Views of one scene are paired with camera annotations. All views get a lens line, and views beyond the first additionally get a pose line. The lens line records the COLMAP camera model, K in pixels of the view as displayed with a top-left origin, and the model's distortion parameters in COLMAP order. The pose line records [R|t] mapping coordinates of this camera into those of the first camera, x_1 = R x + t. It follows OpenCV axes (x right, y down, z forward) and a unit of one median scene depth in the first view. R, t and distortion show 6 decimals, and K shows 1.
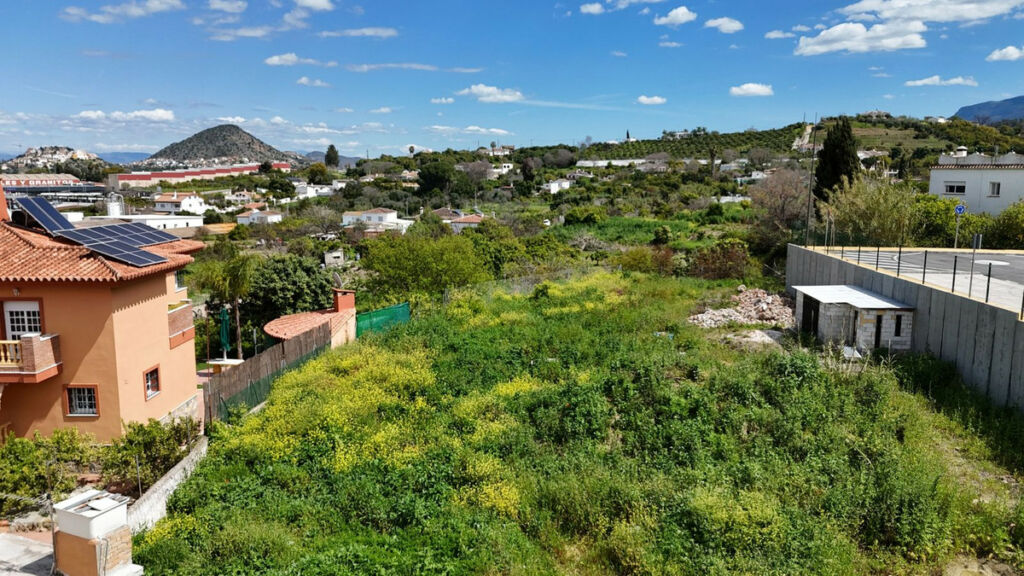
lens RADIAL K [[758.6, 0, 512.0], [0, 758.6, 288.0], [0, 0, 1]] dist [0.063324, -0.061351]
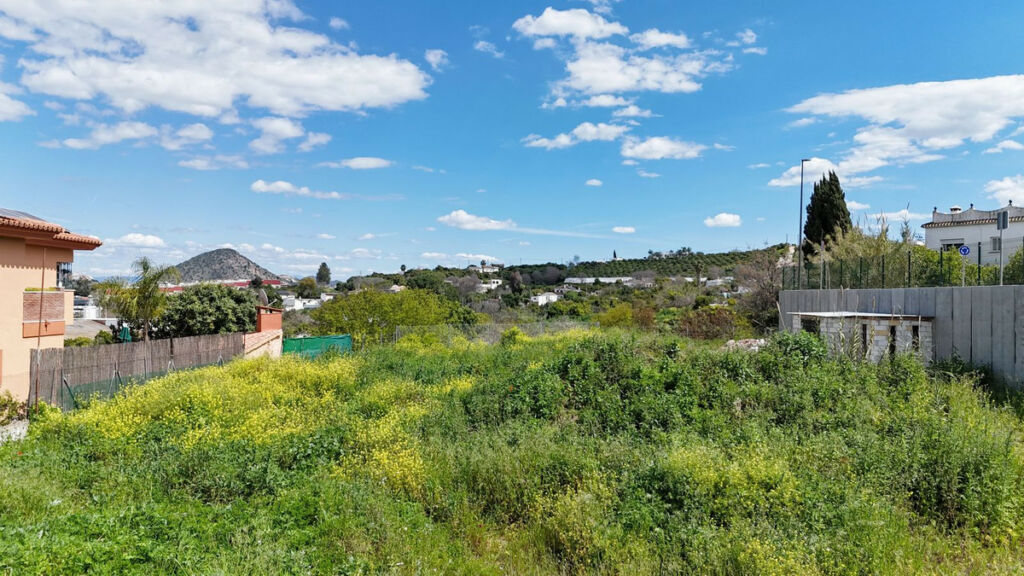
lens RADIAL K [[754.7, 0, 512.0], [0, 754.7, 288.0], [0, 0, 1]] dist [0.066540, -0.068059]
pose [[0.999900, 0.008151, 0.011578, 0.041162], [-0.006171, 0.986810, -0.161767, 0.113468], [-0.012743, 0.161680, 0.986761, 0.140537]]
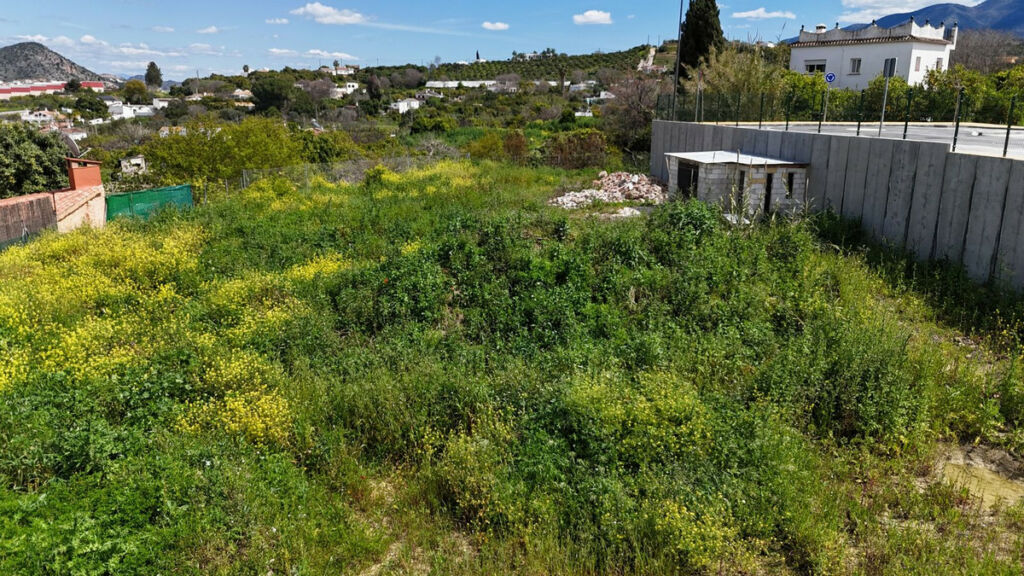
lens RADIAL K [[755.6, 0, 512.0], [0, 755.6, 288.0], [0, 0, 1]] dist [0.067519, -0.069990]
pose [[0.981816, -0.043112, 0.184876, 0.037440], [0.025928, 0.995199, 0.094380, 0.063085], [-0.188058, -0.087870, 0.978219, 0.194441]]
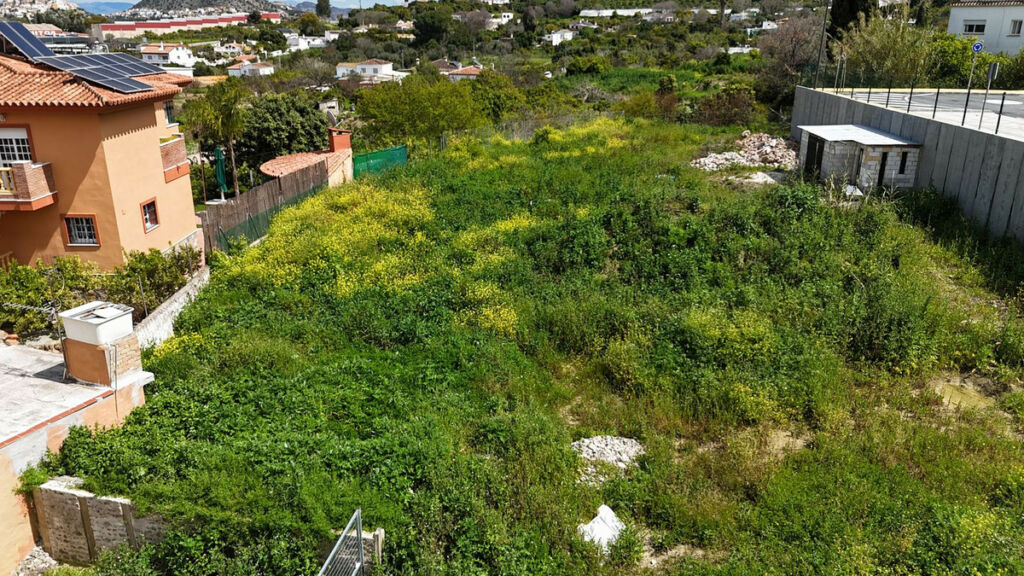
lens RADIAL K [[754.7, 0, 512.0], [0, 754.7, 288.0], [0, 0, 1]] dist [0.066540, -0.068059]
pose [[1.000000, 0.000559, -0.000093, 0.001119], [-0.000533, 0.983424, 0.181321, 0.025033], [0.000193, -0.181321, 0.983424, 0.004778]]
